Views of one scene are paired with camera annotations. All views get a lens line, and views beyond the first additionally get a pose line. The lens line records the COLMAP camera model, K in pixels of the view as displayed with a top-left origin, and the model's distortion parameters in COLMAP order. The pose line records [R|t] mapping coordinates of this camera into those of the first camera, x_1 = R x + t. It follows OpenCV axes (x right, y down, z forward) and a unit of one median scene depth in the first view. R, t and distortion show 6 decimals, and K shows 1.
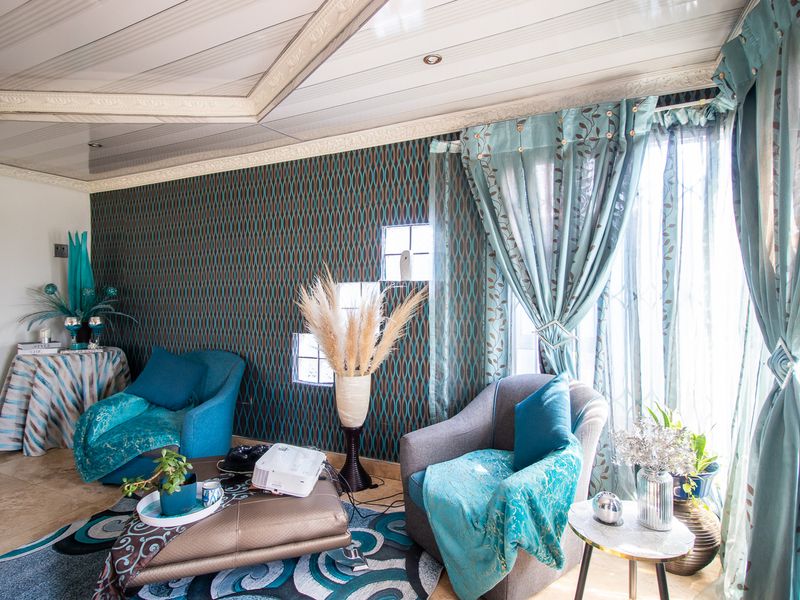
lens RADIAL K [[433.3, 0, 395.3], [0, 433.3, 294.6], [0, 0, 1]] dist [0.002373, -0.013858]
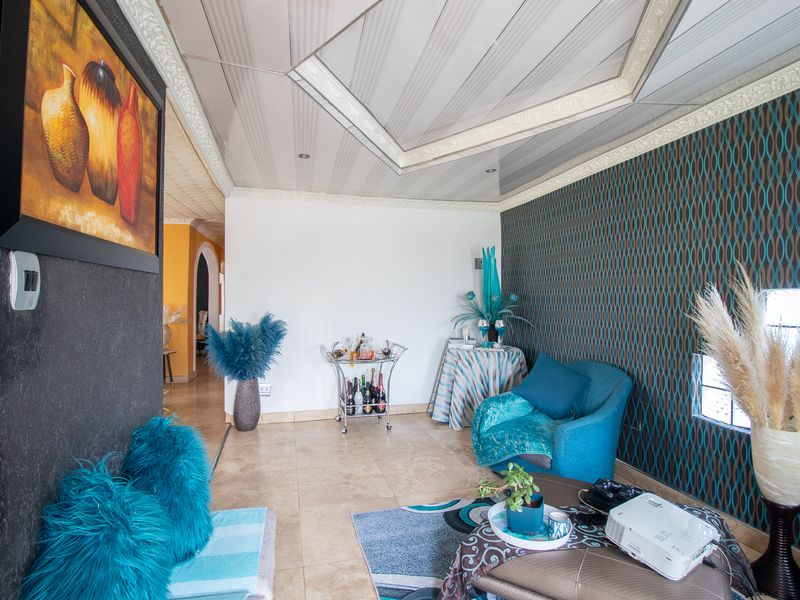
lens RADIAL K [[433.3, 0, 395.3], [0, 433.3, 294.6], [0, 0, 1]] dist [0.002373, -0.013858]
pose [[0.615326, -0.001740, -0.788271, 0.054316], [-0.001173, 0.999994, -0.003123, -0.016414], [0.788272, 0.002846, 0.615321, 0.106344]]
